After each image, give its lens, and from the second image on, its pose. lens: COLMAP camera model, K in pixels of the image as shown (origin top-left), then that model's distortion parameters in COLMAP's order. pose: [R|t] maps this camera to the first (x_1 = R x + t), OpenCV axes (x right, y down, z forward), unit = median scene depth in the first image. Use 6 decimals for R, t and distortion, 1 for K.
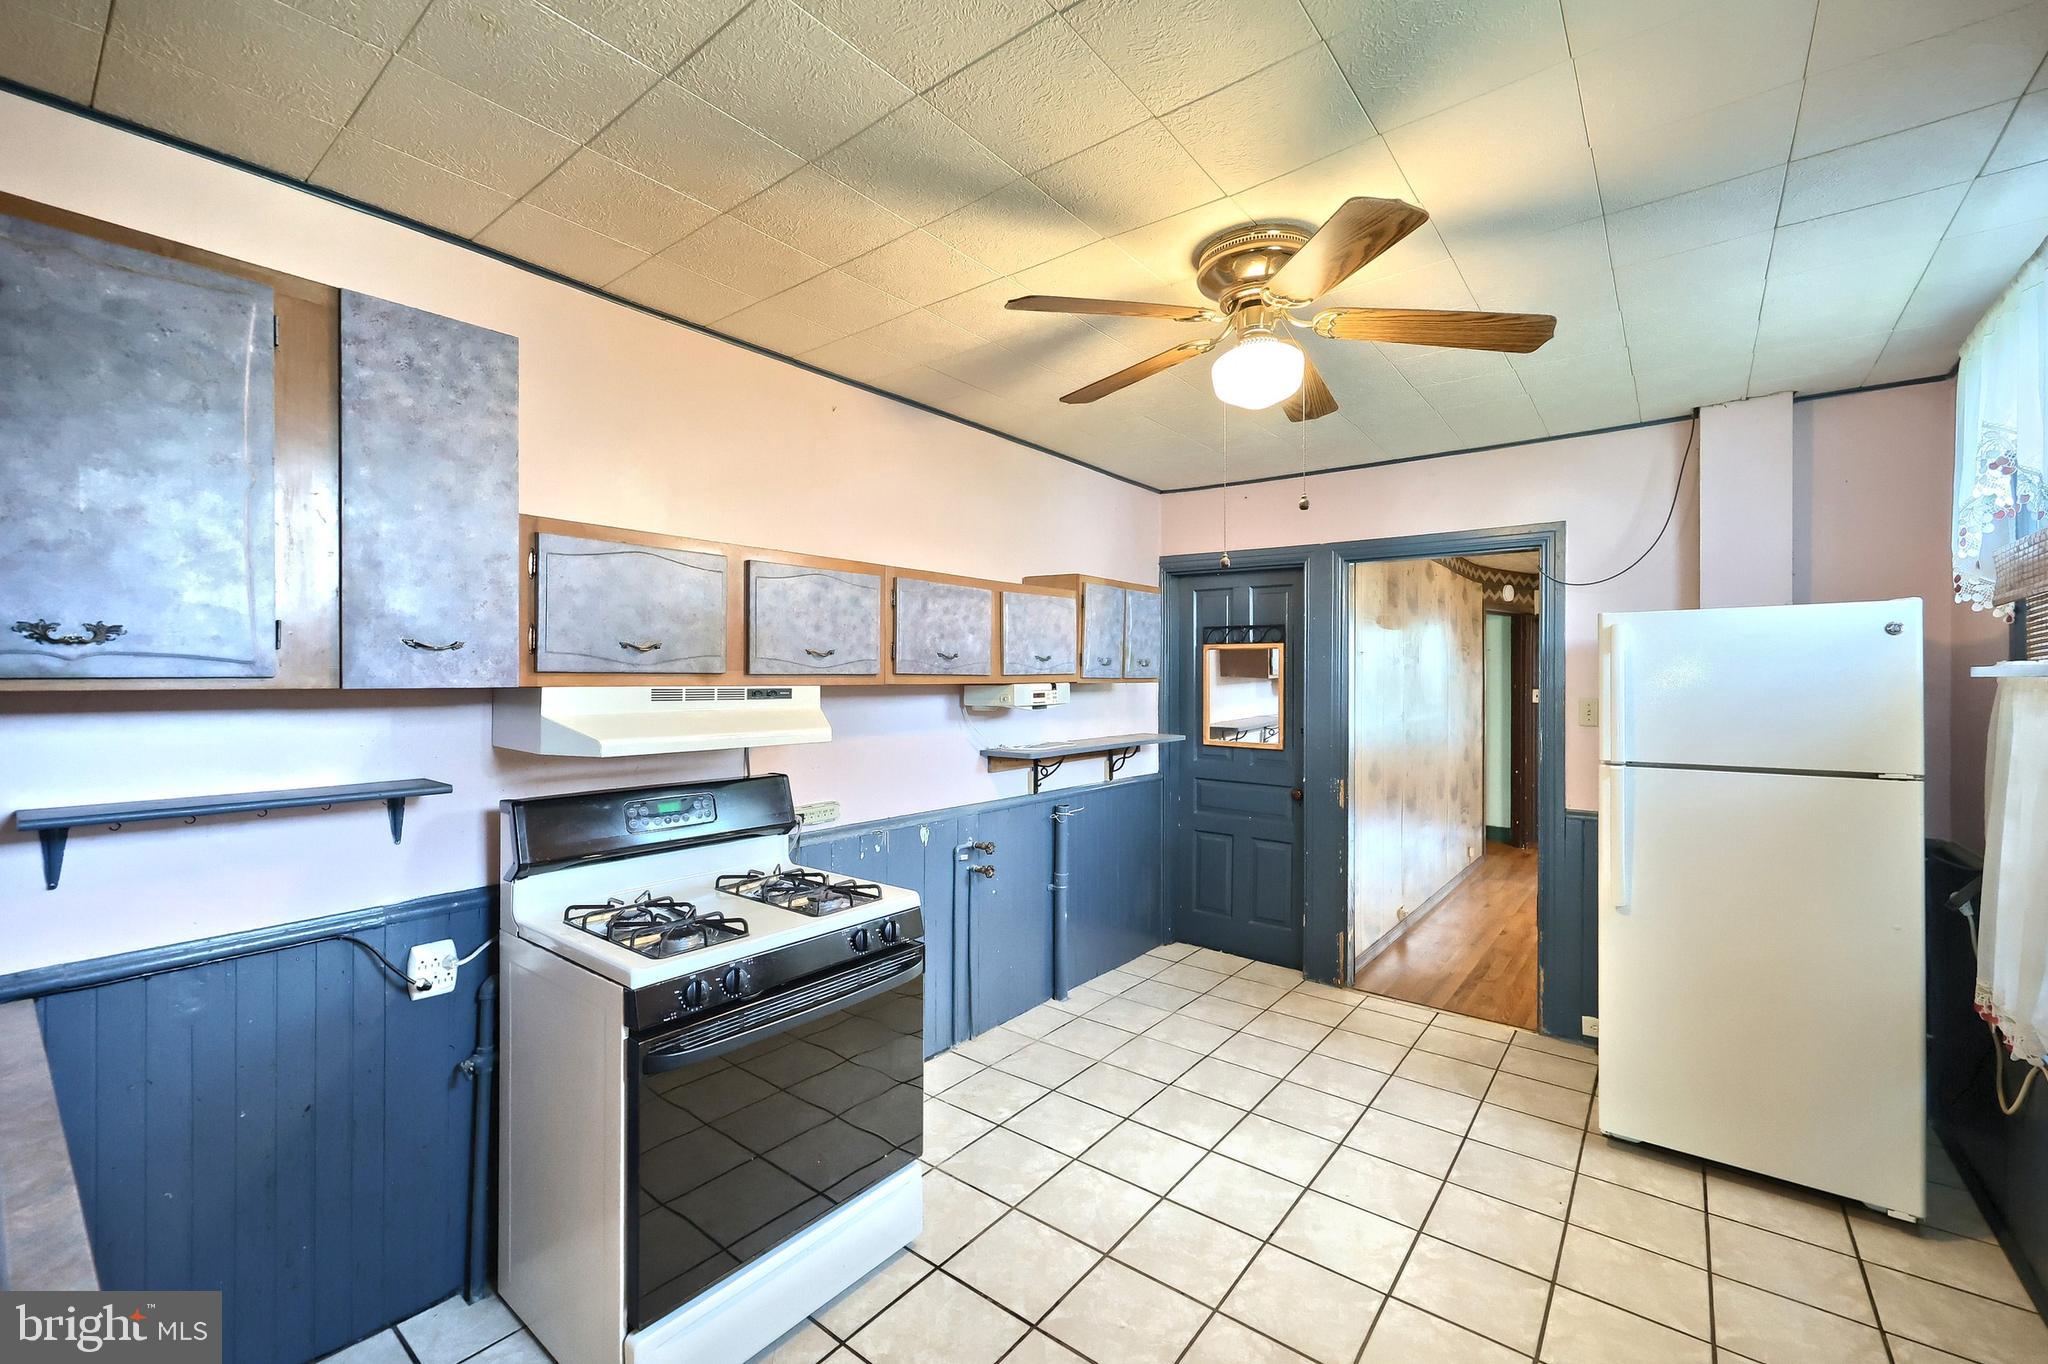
lens RADIAL K [[828.7, 0, 1018.1], [0, 828.7, 680.1], [0, 0, 1]] dist [0.000997, 0.000153]
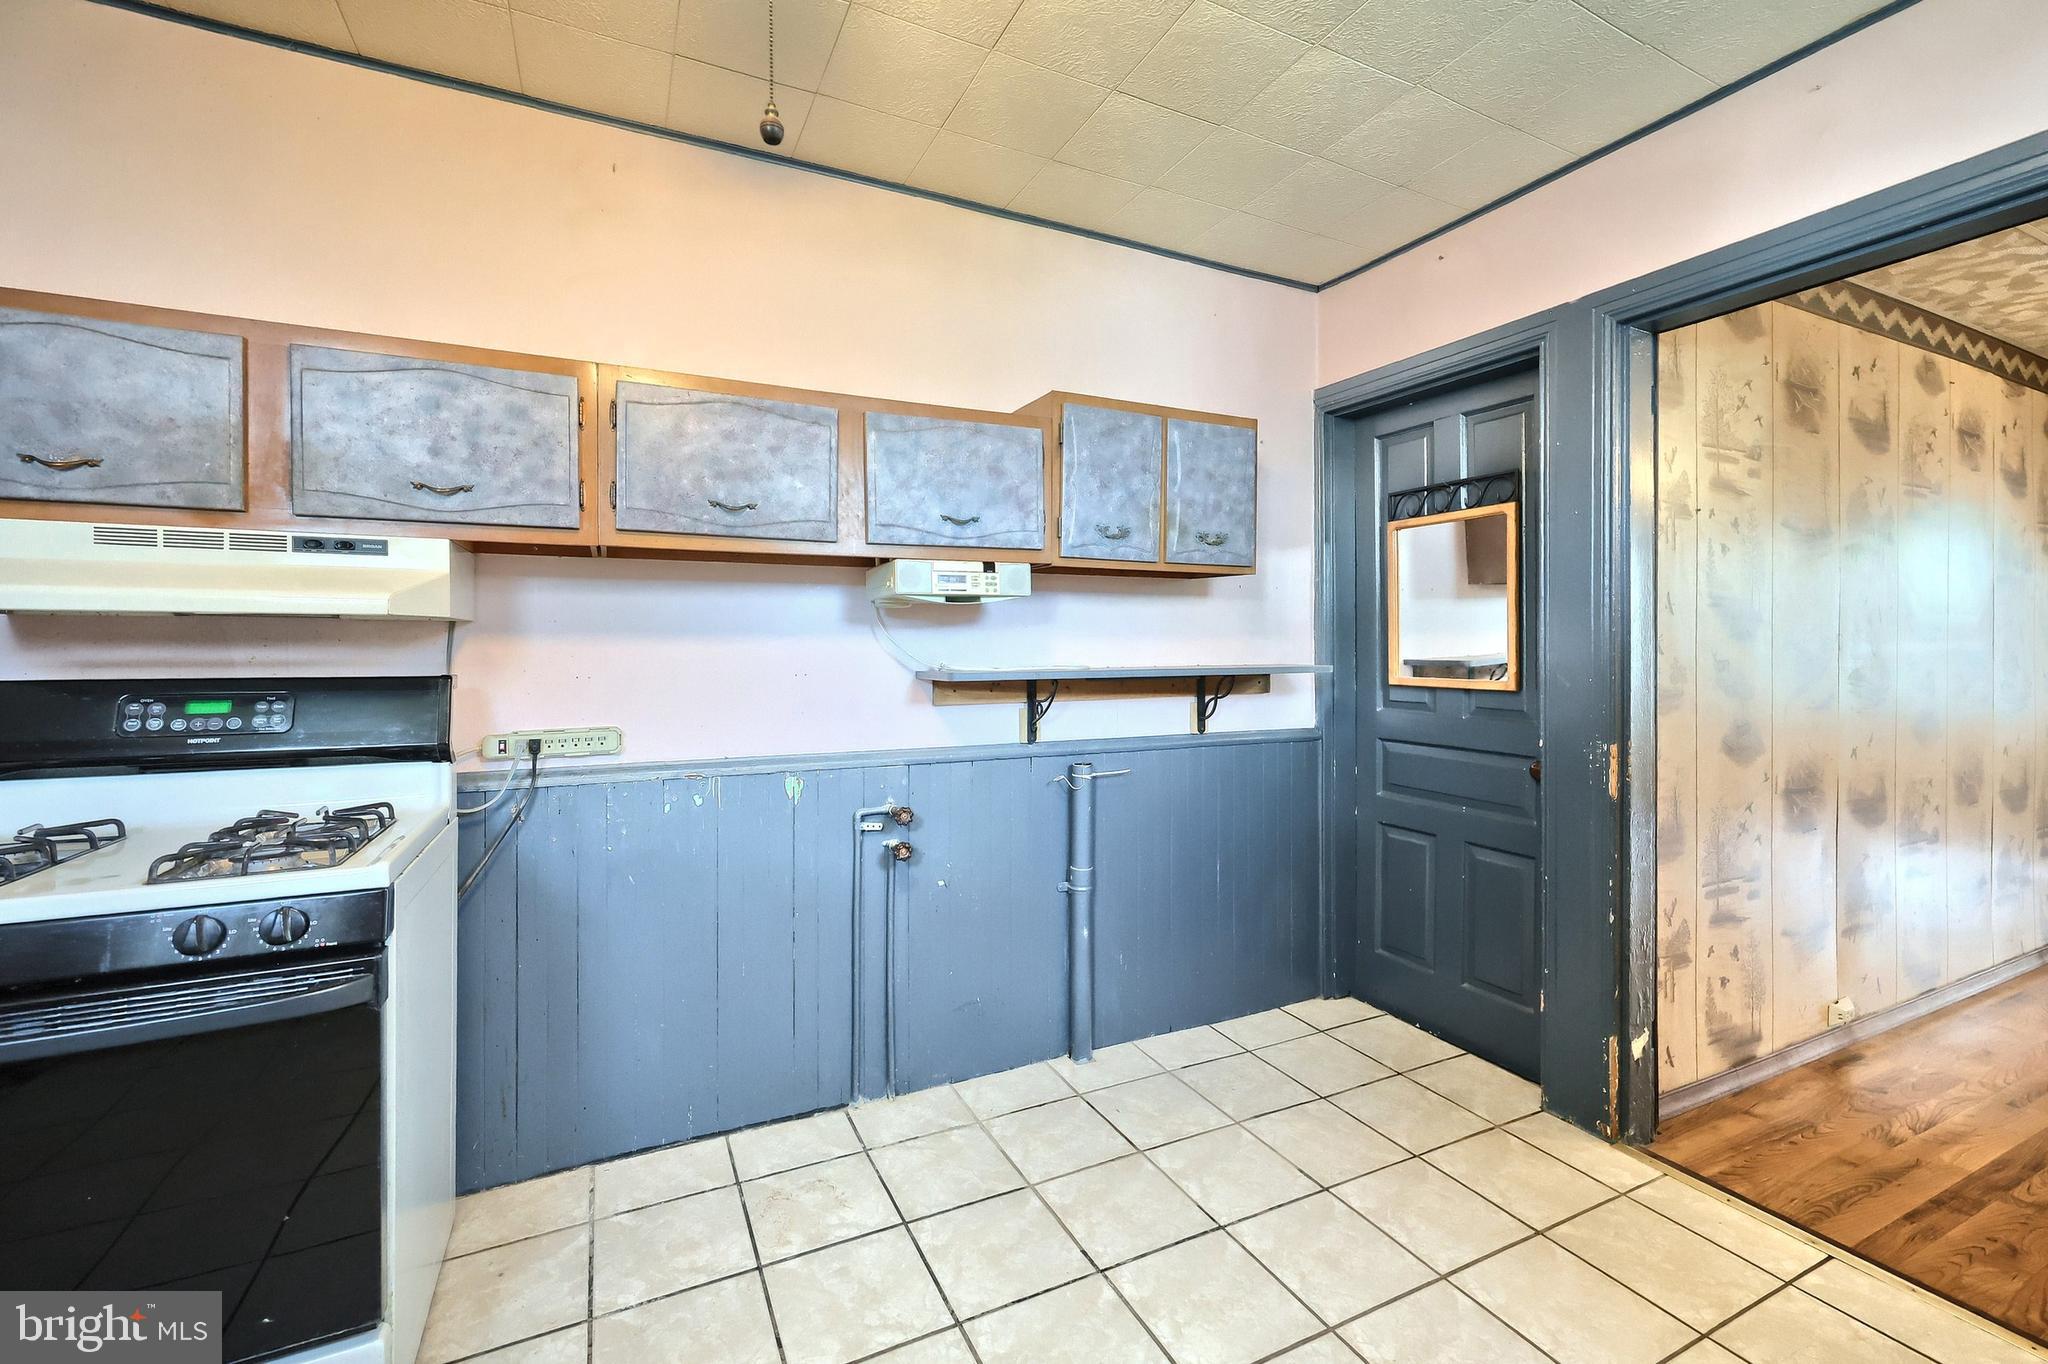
lens RADIAL K [[845.3, 0, 1015.7], [0, 845.3, 652.9], [0, 0, 1]] dist [-0.001933, -0.000057]
pose [[0.901174, -0.004370, -0.433436, 0.307282], [0.004671, 0.999989, -0.000372, 0.066593], [0.433433, -0.001690, 0.901184, 0.390664]]
